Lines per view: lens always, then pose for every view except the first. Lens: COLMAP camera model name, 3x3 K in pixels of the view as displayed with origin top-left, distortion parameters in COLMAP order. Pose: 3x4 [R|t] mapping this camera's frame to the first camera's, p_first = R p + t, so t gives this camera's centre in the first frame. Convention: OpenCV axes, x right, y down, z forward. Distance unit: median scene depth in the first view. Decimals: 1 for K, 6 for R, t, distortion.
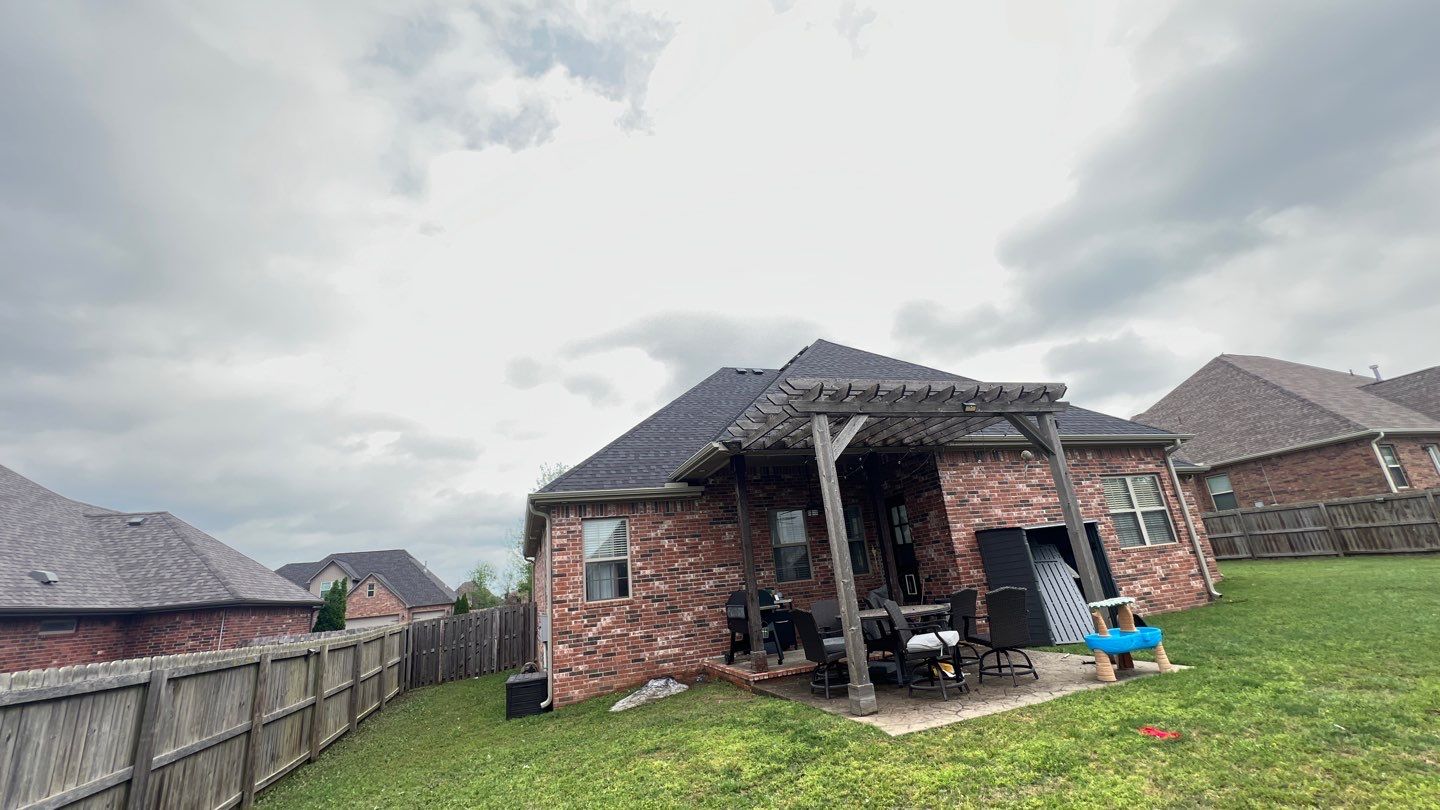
lens RADIAL K [[568.2, 0, 723.4], [0, 568.2, 402.4], [0, 0, 1]] dist [0.013323, 0.000076]
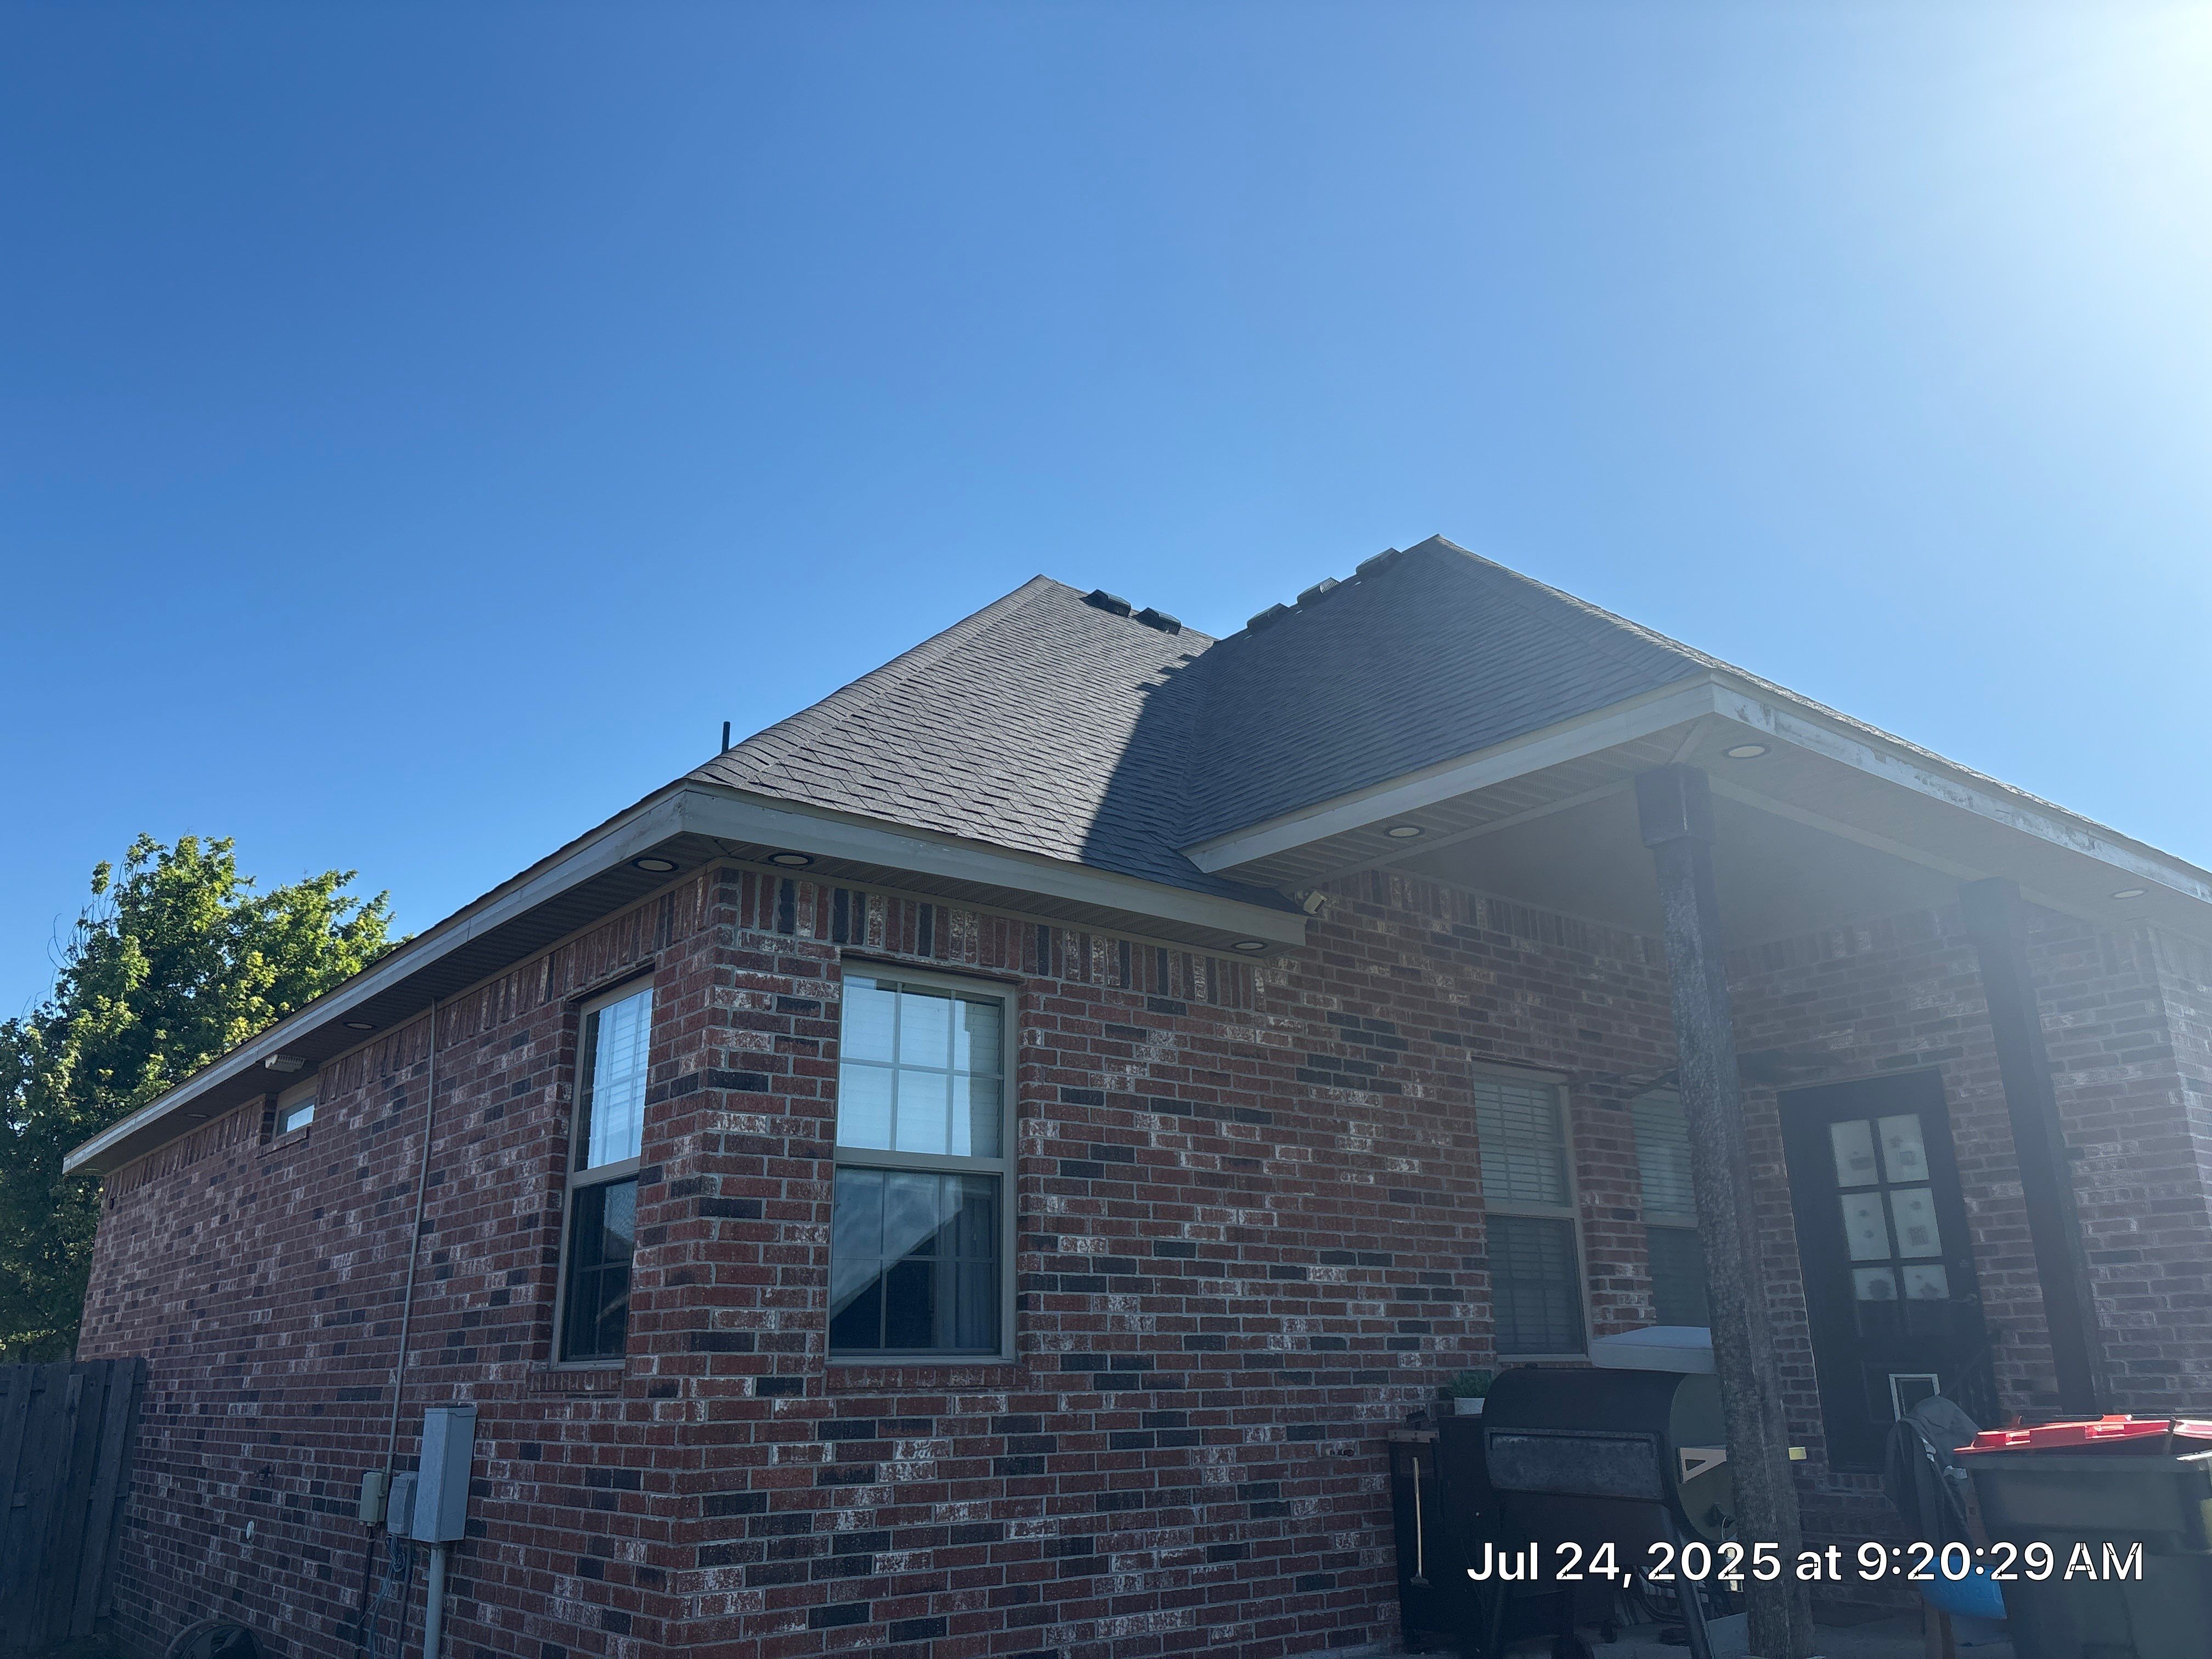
lens RADIAL K [[1667.8, 0, 1100.5], [0, 1667.8, 827.2], [0, 0, 1]] dist [0.054245, -0.018551]
pose [[0.936944, 0.185416, 0.296239, -0.346814], [-0.179843, 0.982609, -0.046209, 0.169659], [-0.299655, -0.009982, 0.953995, 0.390164]]
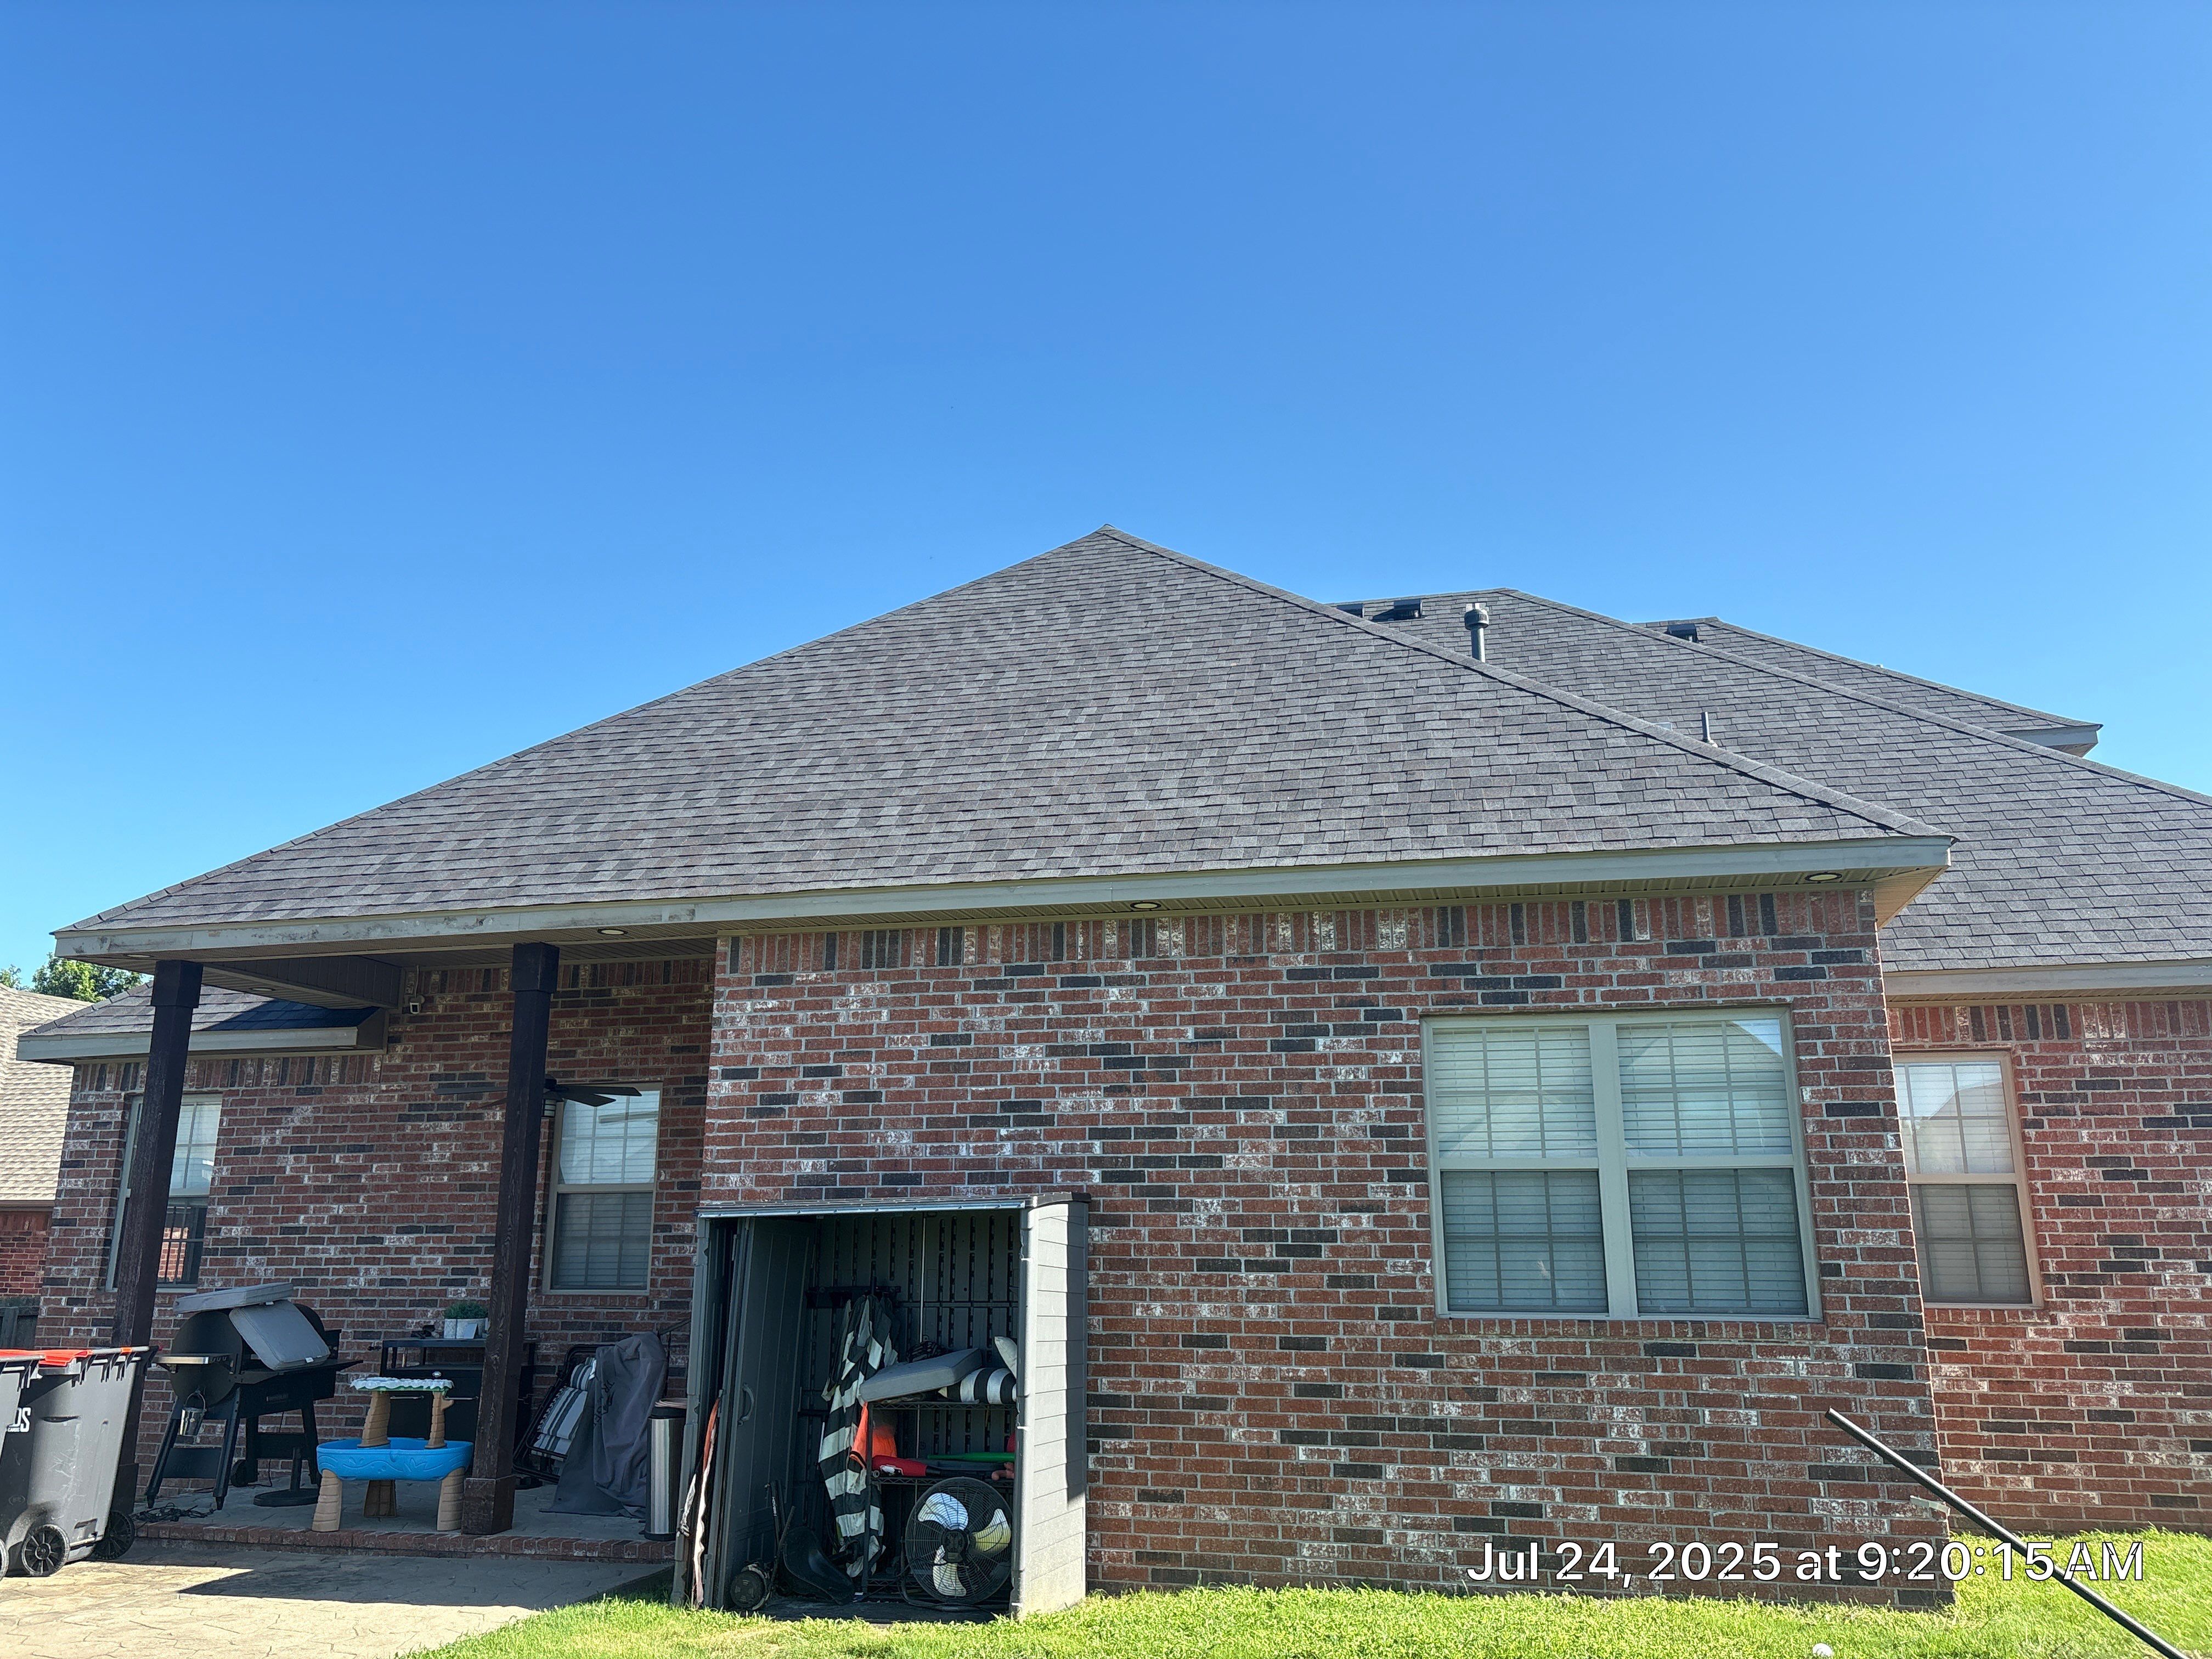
lens RADIAL K [[1667.8, 0, 1098.3], [0, 1667.8, 825.1], [0, 0, 1]] dist [0.054245, -0.018551]
pose [[0.826739, -0.036964, -0.561370, 1.070585], [0.091967, 0.993296, 0.070036, -0.019134], [0.555018, -0.109529, 0.824596, 0.374129]]
